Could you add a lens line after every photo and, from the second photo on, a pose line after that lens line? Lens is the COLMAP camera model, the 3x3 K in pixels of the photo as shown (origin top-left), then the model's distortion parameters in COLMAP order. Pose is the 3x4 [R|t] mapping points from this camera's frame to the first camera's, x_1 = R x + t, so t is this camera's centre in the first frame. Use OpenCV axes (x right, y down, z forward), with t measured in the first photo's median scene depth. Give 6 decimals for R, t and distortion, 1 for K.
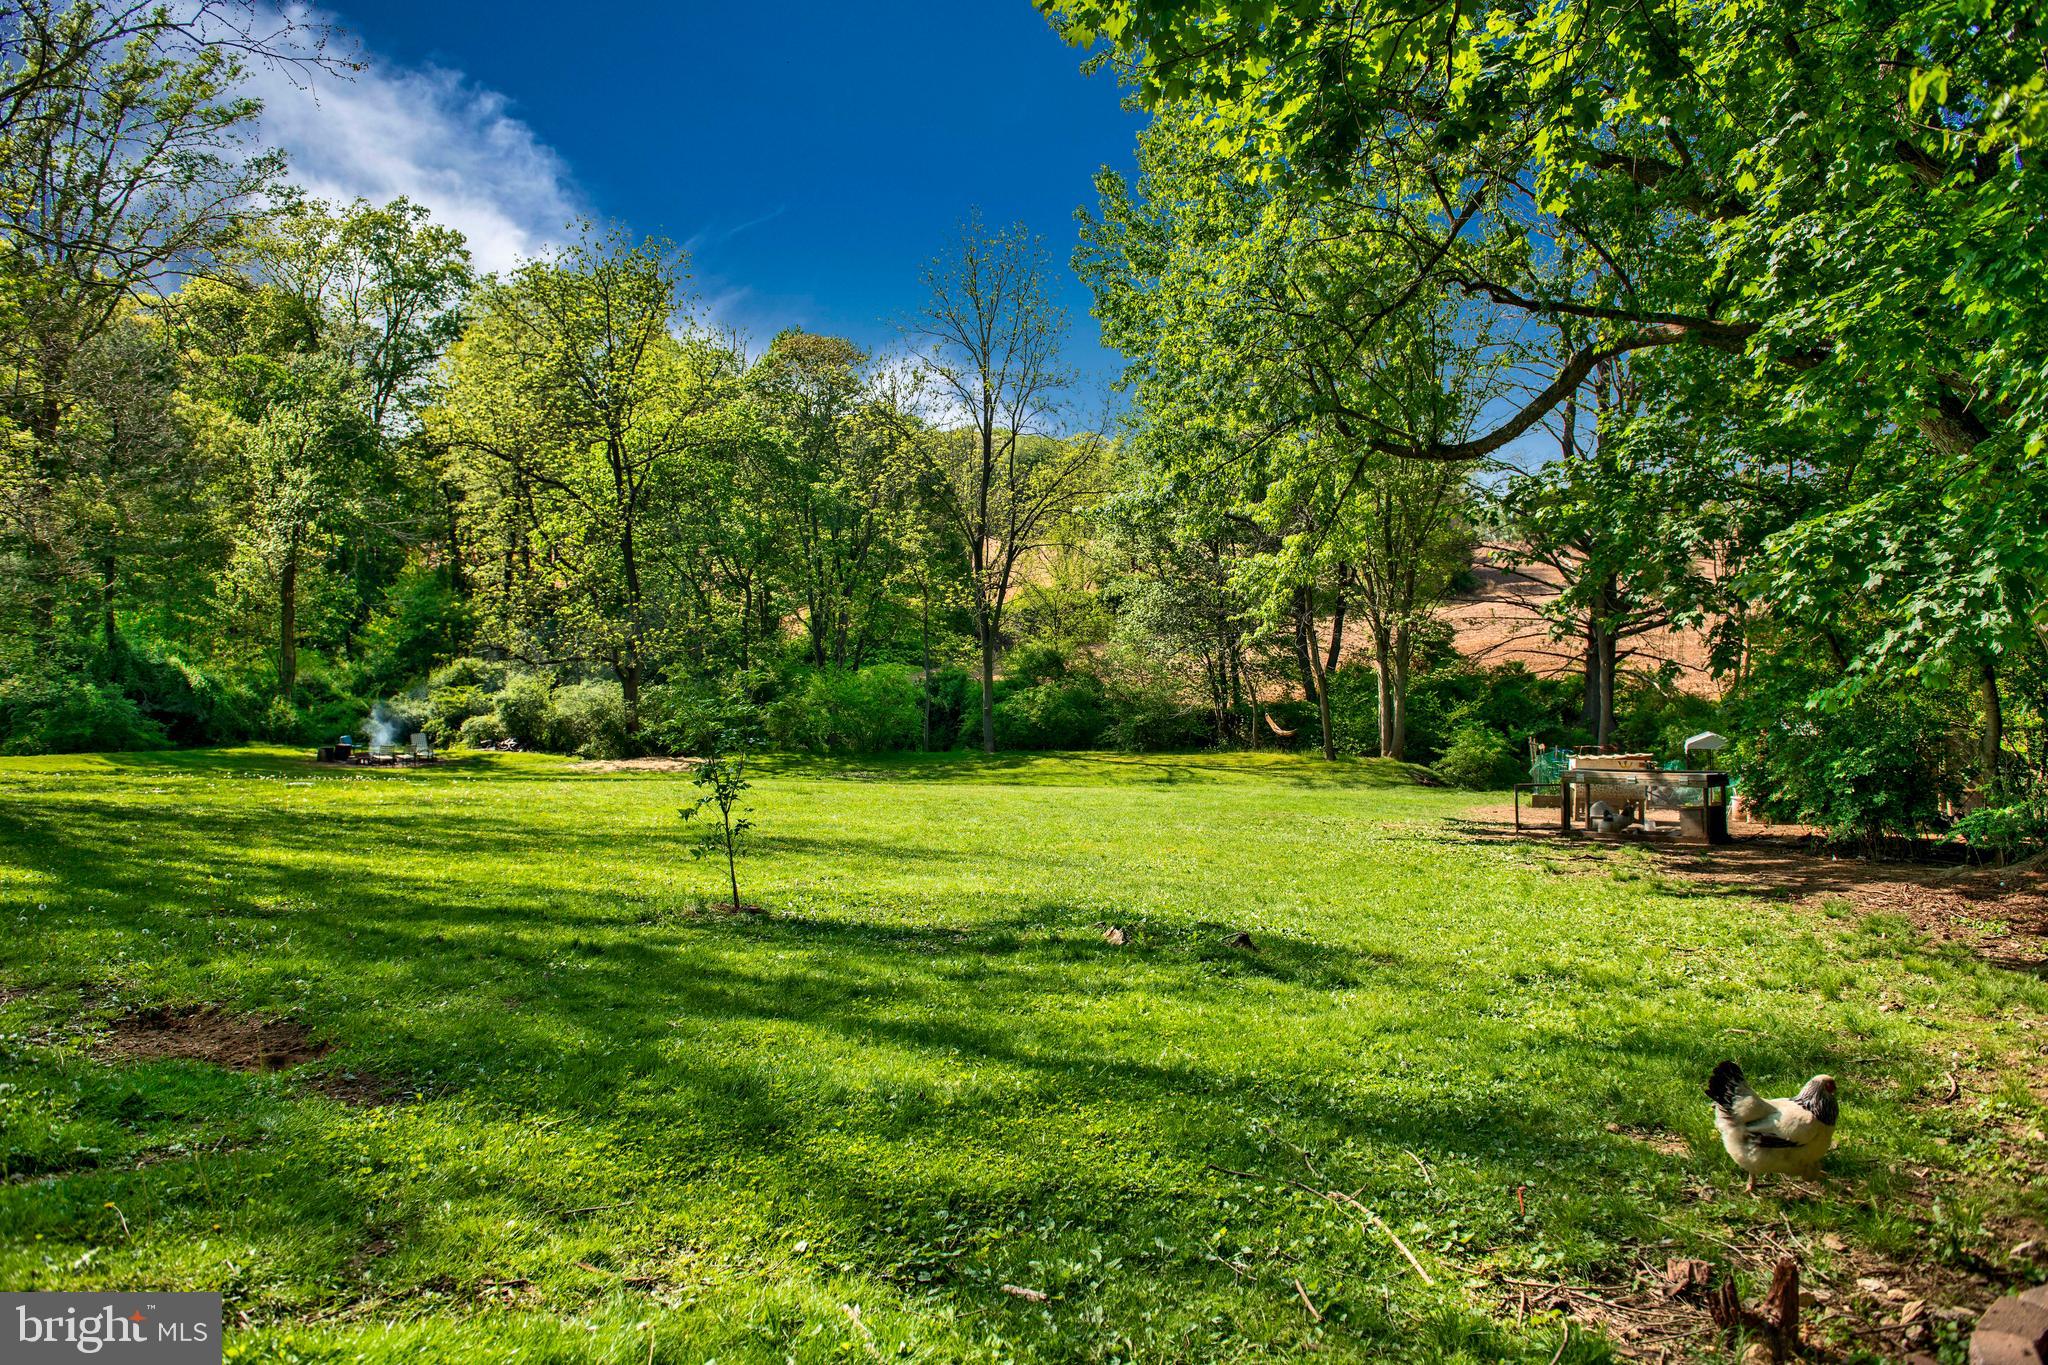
lens RADIAL K [[1428.1, 0, 1019.8], [0, 1428.1, 684.3], [0, 0, 1]] dist [-0.026940, -0.007886]
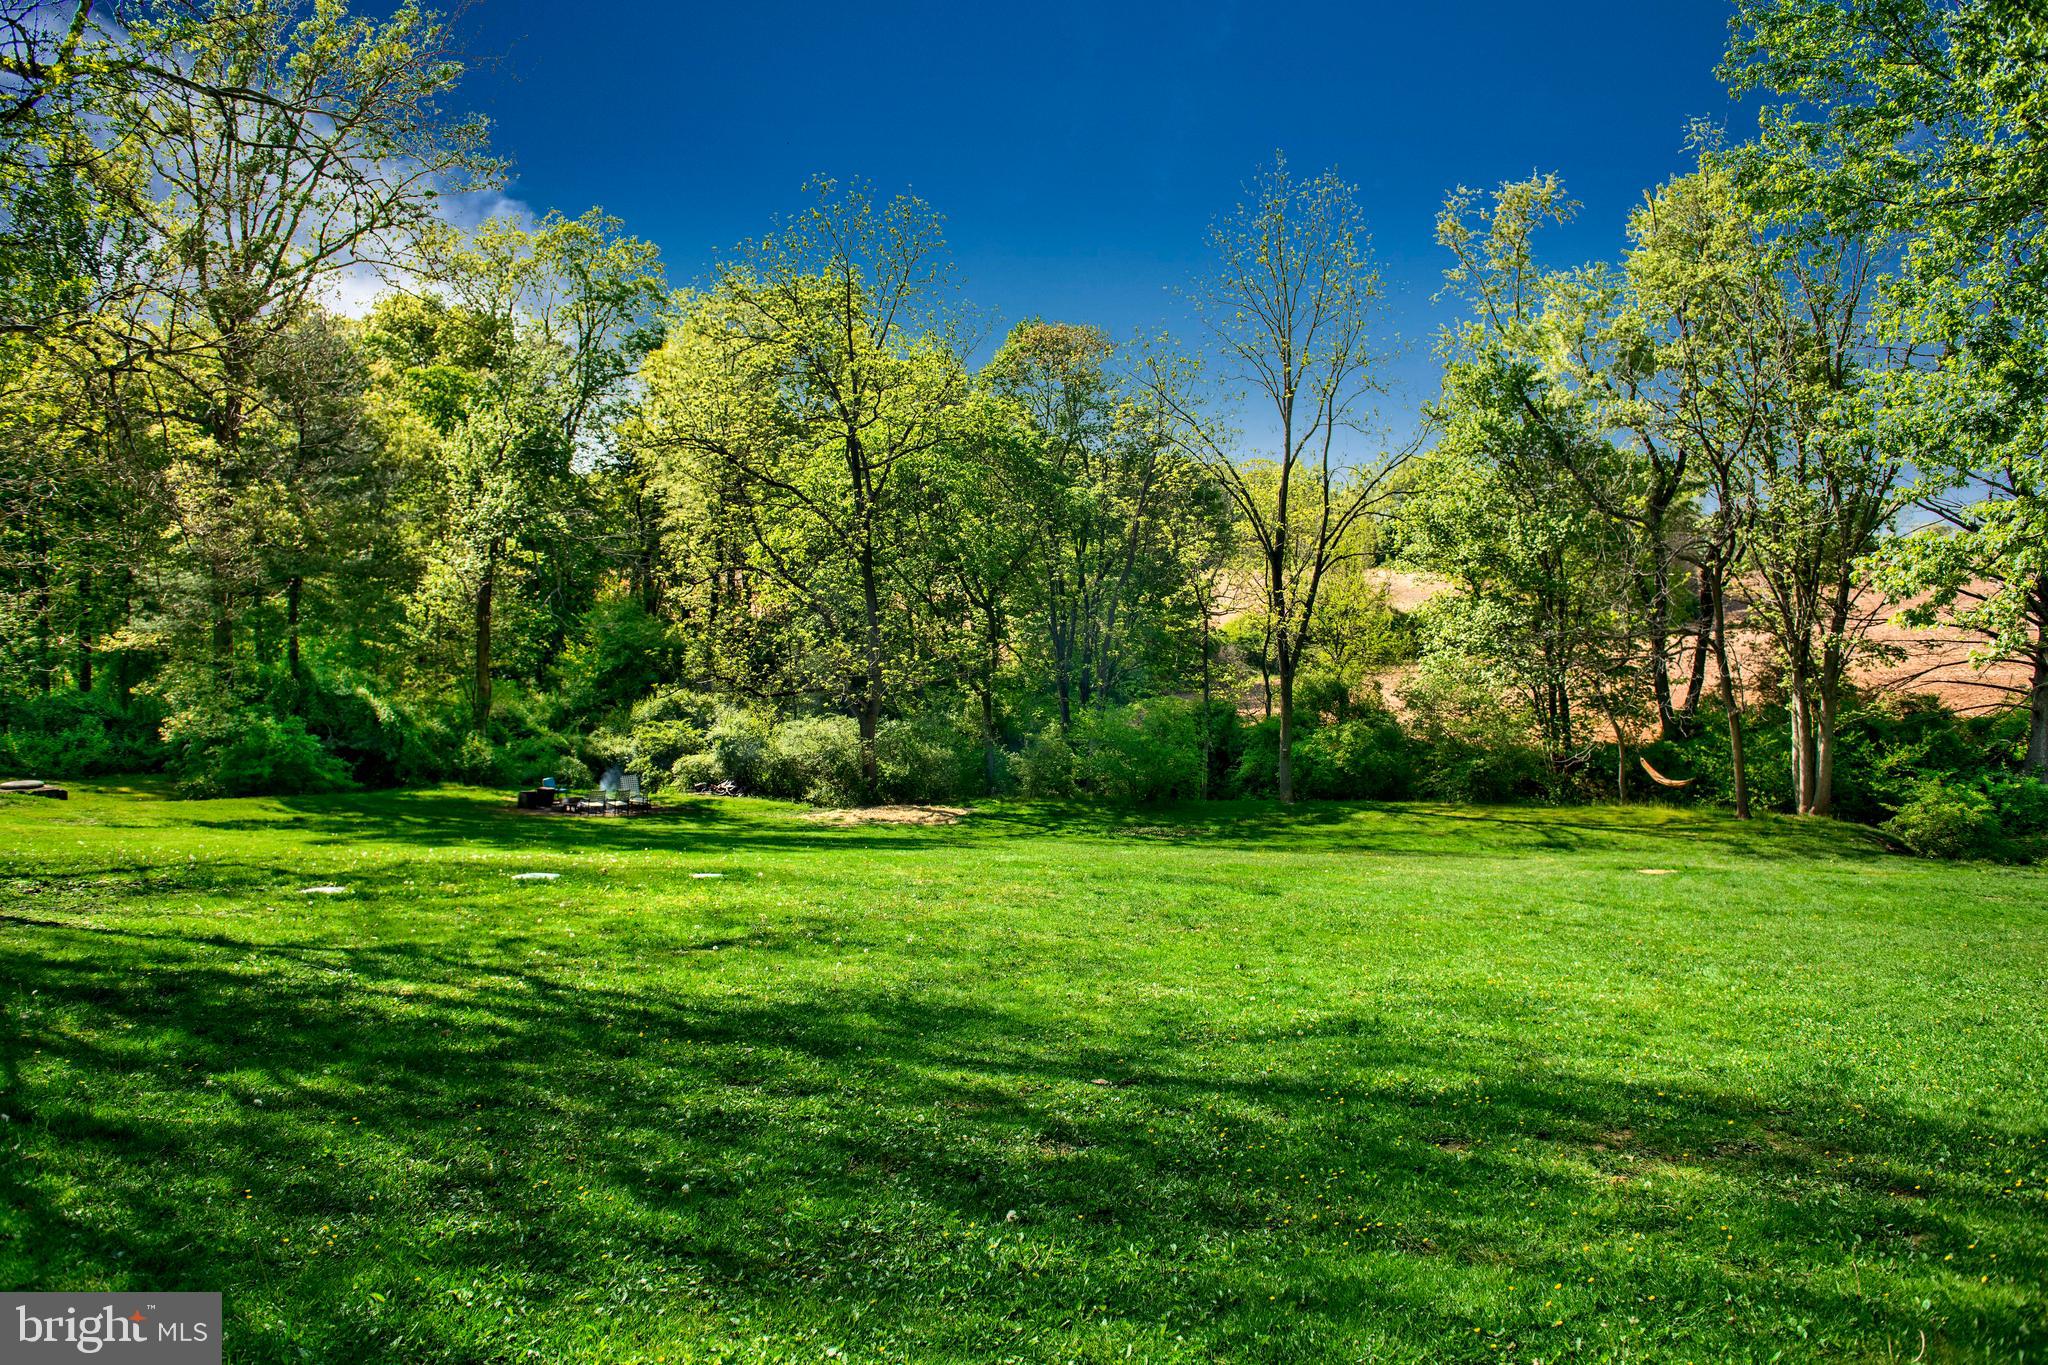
lens RADIAL K [[1428.1, 0, 1028.6], [0, 1428.1, 686.4], [0, 0, 1]] dist [-0.026940, -0.007886]
pose [[0.994966, 0.001063, -0.100207, -0.084875], [-0.003284, 0.999753, -0.021997, -0.001533], [0.100159, 0.022216, 0.994723, 0.142859]]
